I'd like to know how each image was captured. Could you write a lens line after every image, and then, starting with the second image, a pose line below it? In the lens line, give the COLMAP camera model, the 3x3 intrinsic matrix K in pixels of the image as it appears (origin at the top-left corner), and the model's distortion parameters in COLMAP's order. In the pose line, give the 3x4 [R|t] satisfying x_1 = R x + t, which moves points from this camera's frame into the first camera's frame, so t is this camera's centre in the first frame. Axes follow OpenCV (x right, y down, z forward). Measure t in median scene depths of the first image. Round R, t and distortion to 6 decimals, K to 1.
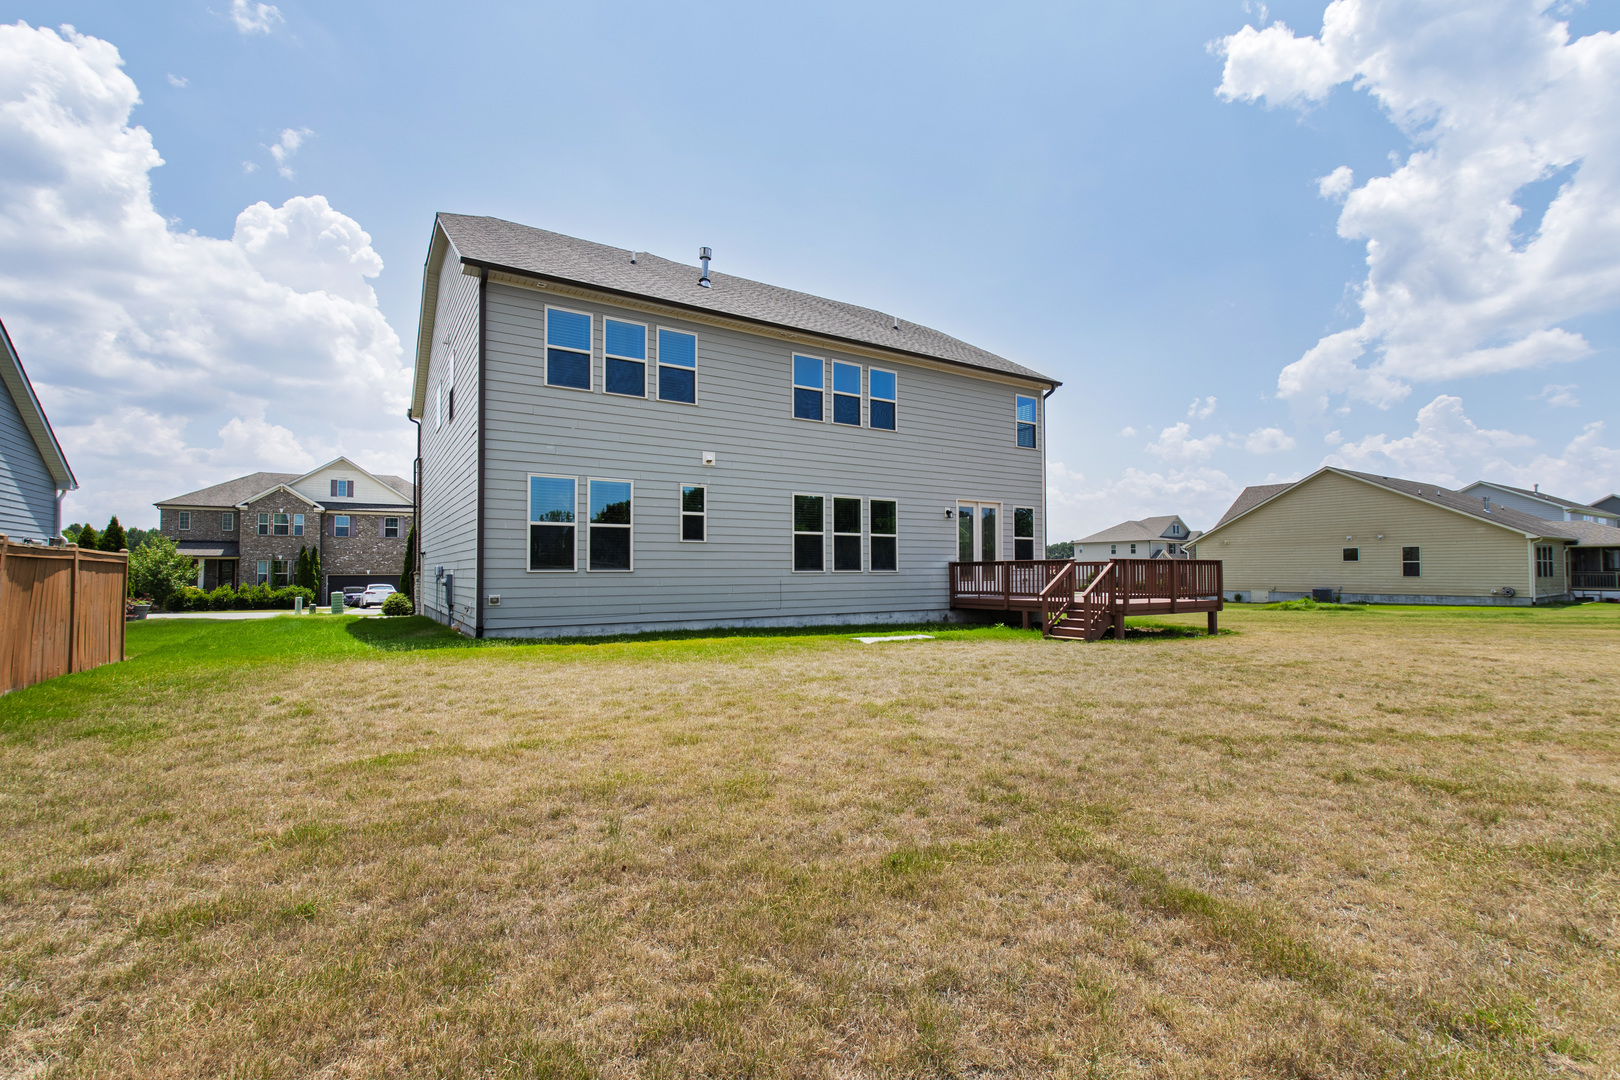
lens RADIAL K [[709.7, 0, 809.1], [0, 709.7, 556.7], [0, 0, 1]] dist [-0.000957, -0.000256]
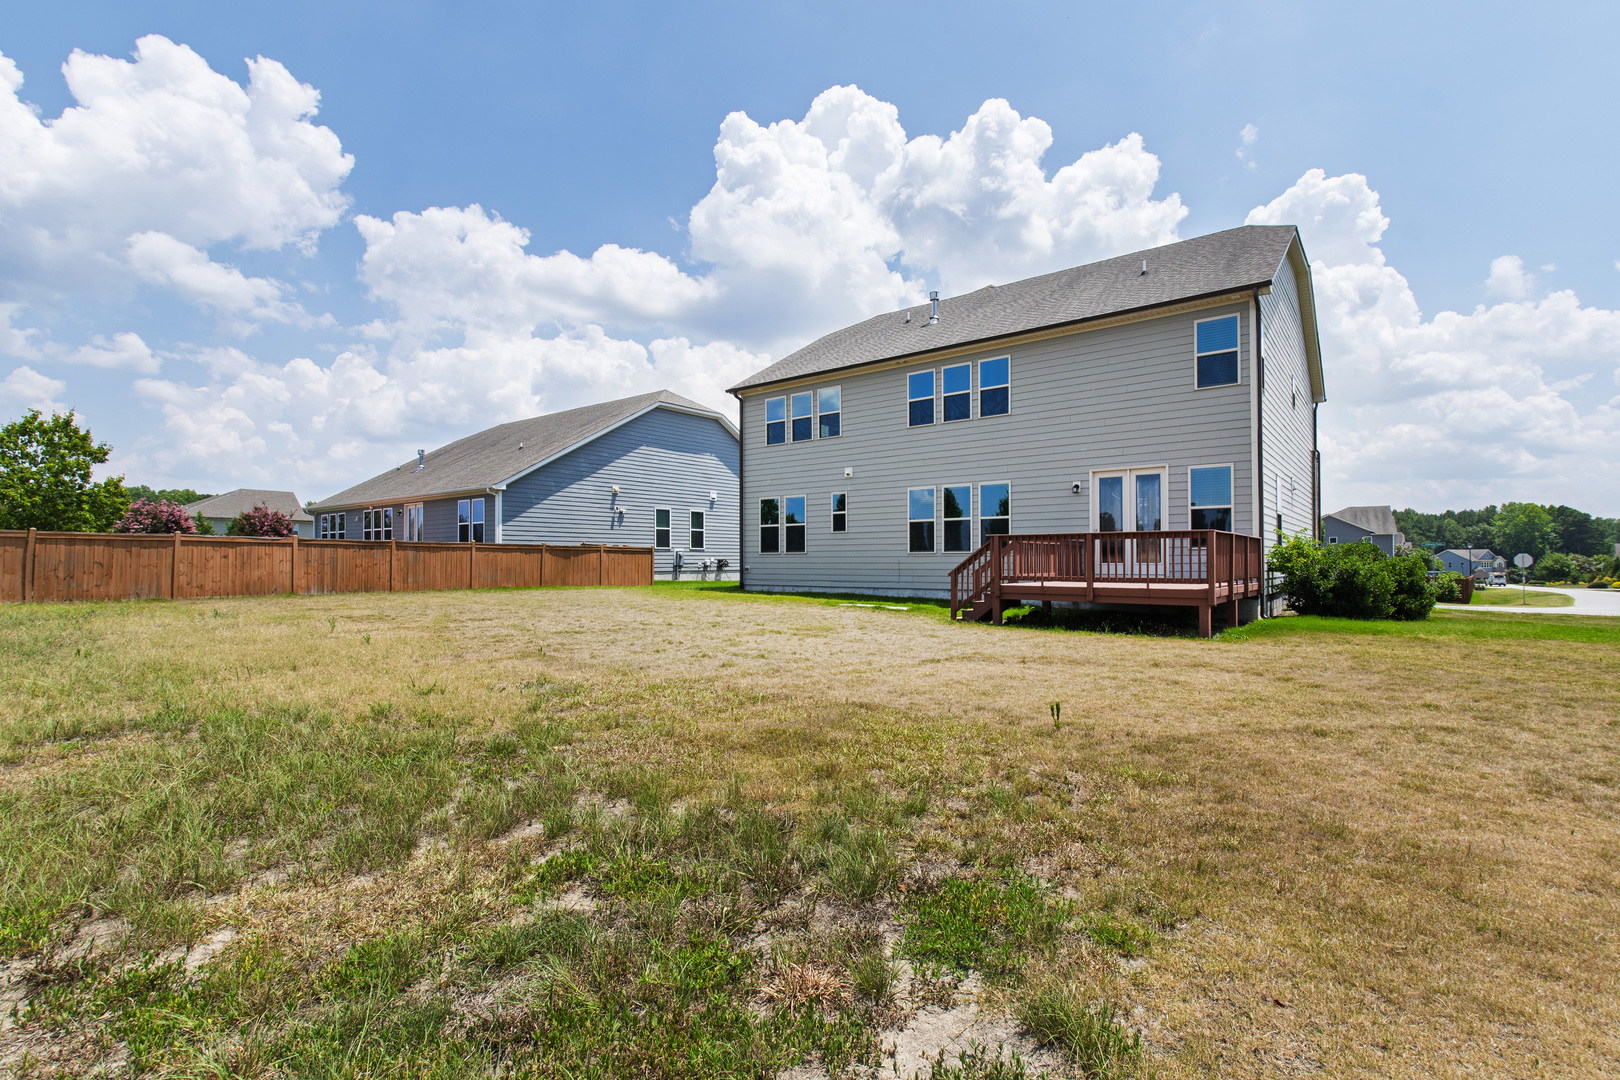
lens RADIAL K [[726.6, 0, 805.7], [0, 726.6, 564.4], [0, 0, 1]] dist [0.018114, 0.000536]
pose [[0.334249, 0.007343, -0.942456, 1.147993], [0.016484, 0.999771, 0.013636, 0.021606], [0.942341, -0.020093, 0.334052, 0.424467]]
